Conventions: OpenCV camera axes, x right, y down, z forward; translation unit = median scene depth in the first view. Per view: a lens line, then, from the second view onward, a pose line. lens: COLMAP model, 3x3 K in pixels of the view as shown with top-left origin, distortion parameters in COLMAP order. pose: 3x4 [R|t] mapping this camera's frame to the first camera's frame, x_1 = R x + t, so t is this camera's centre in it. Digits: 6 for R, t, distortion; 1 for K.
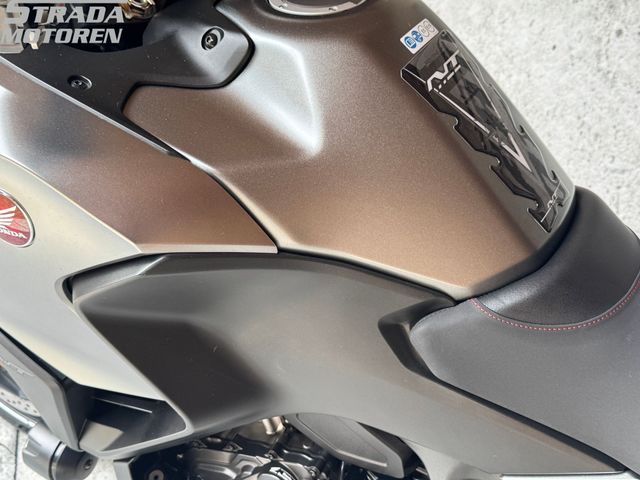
lens RADIAL K [[788.9, 0, 320.0], [0, 788.9, 240.0], [0, 0, 1]] dist [0.011218, 0.000603]
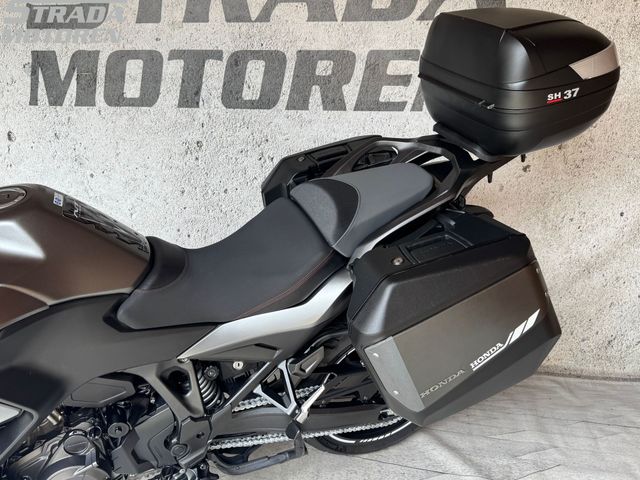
lens RADIAL K [[554.5, 0, 320.0], [0, 554.5, 240.0], [0, 0, 1]] dist [0.155420, -0.300116]
pose [[0.646427, -0.375868, 0.663969, -0.205238], [0.459097, 0.886684, 0.054977, 0.040849], [-0.609395, 0.269287, 0.745736, -0.256763]]
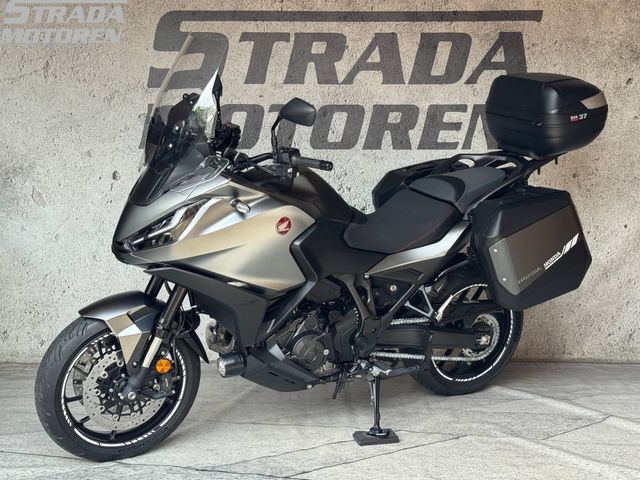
lens RADIAL K [[942.4, 0, 320.0], [0, 942.4, 240.0], [0, 0, 1]] dist [0.146623, 0.049457]
pose [[0.520547, -0.217165, 0.825754, -1.552185], [0.485529, 0.870818, -0.077056, 0.175972], [-0.702347, 0.441039, 0.558742, -0.619456]]
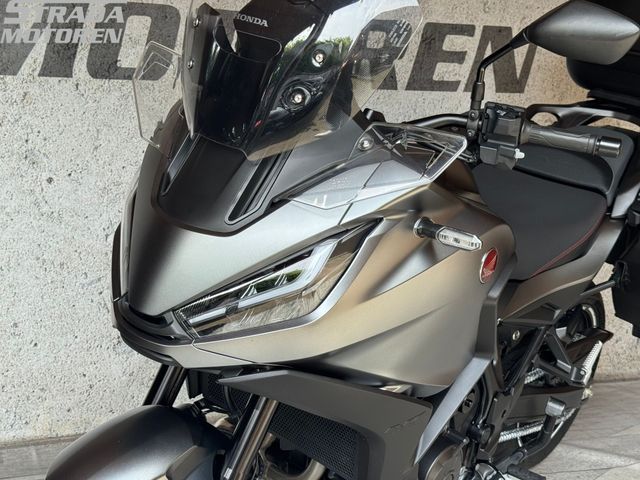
lens RADIAL K [[942.4, 0, 320.0], [0, 942.4, 240.0], [0, 0, 1]] dist [0.146623, 0.049457]
pose [[0.166298, -0.300724, 0.939101, -0.970576], [0.476300, 0.858391, 0.190535, -0.268101], [-0.863414, 0.415608, 0.285983, 0.262271]]
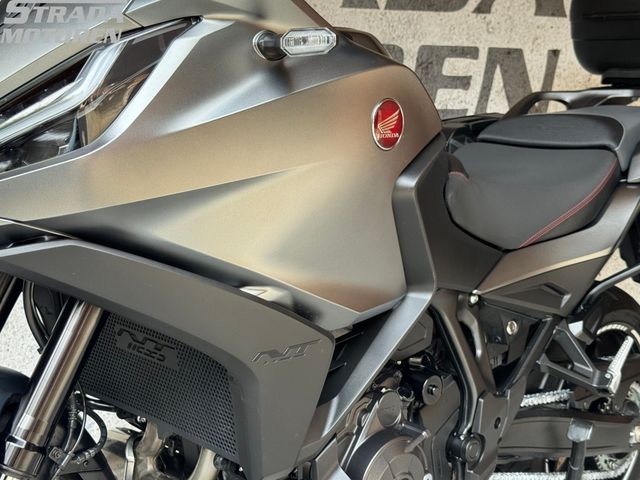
lens RADIAL K [[945.6, 0, 312.7], [0, 945.6, 251.8], [0, 0, 1]] dist [0.122227, -0.036267]
pose [[0.269881, -0.123997, 0.954876, -0.765272], [0.535685, 0.843378, -0.041885, 0.057424], [-0.800129, 0.522817, 0.294035, 0.285883]]
